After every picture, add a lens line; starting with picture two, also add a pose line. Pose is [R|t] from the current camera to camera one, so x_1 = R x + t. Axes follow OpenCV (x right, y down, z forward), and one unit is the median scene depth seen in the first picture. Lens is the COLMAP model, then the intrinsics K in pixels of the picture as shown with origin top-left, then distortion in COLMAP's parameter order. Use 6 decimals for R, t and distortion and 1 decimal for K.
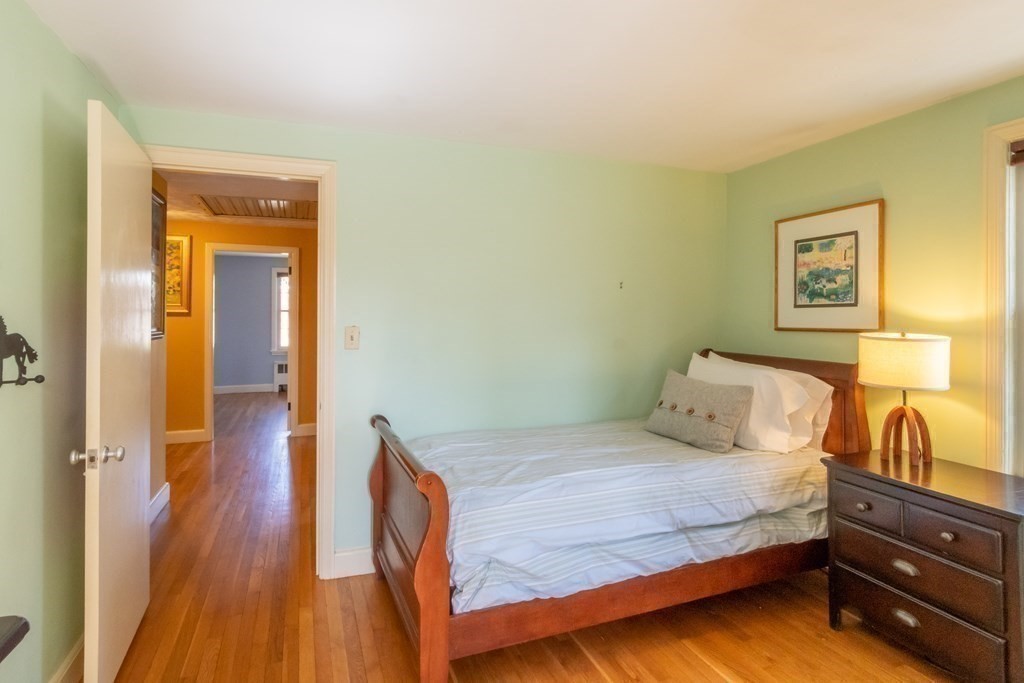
lens RADIAL K [[540.8, 0, 507.0], [0, 540.8, 317.2], [0, 0, 1]] dist [0.001085, -0.000053]
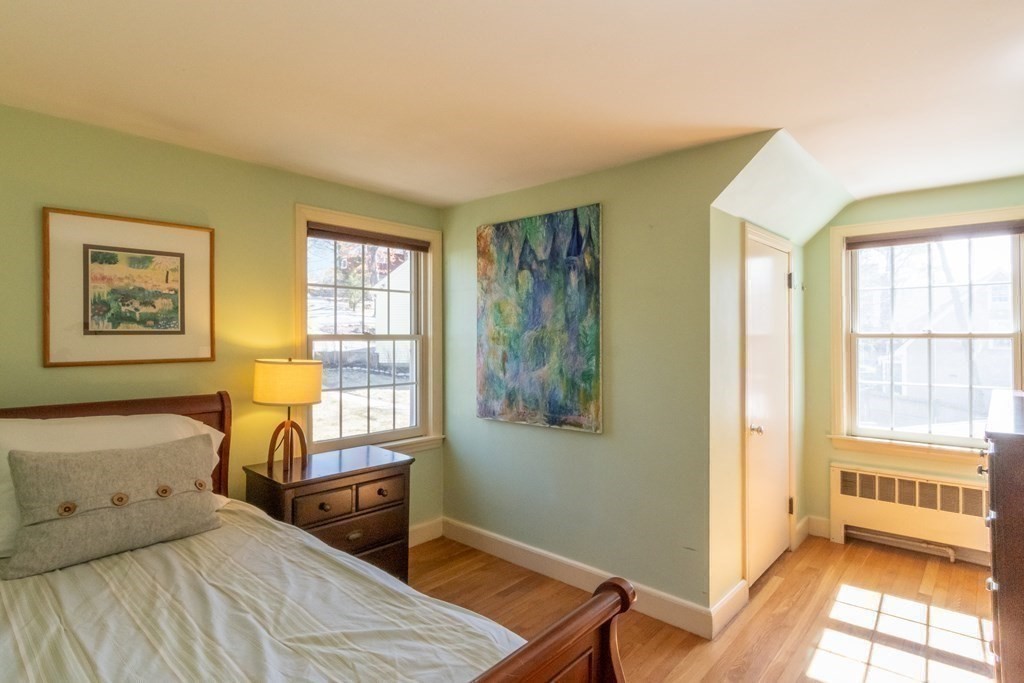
lens RADIAL K [[540.8, 0, 516.0], [0, 540.8, 335.3], [0, 0, 1]] dist [0.001085, -0.000053]
pose [[-0.458958, -0.000689, 0.888458, -0.427319], [0.001382, 0.999998, 0.001490, -0.017800], [-0.888457, 0.001912, -0.458956, 0.868082]]
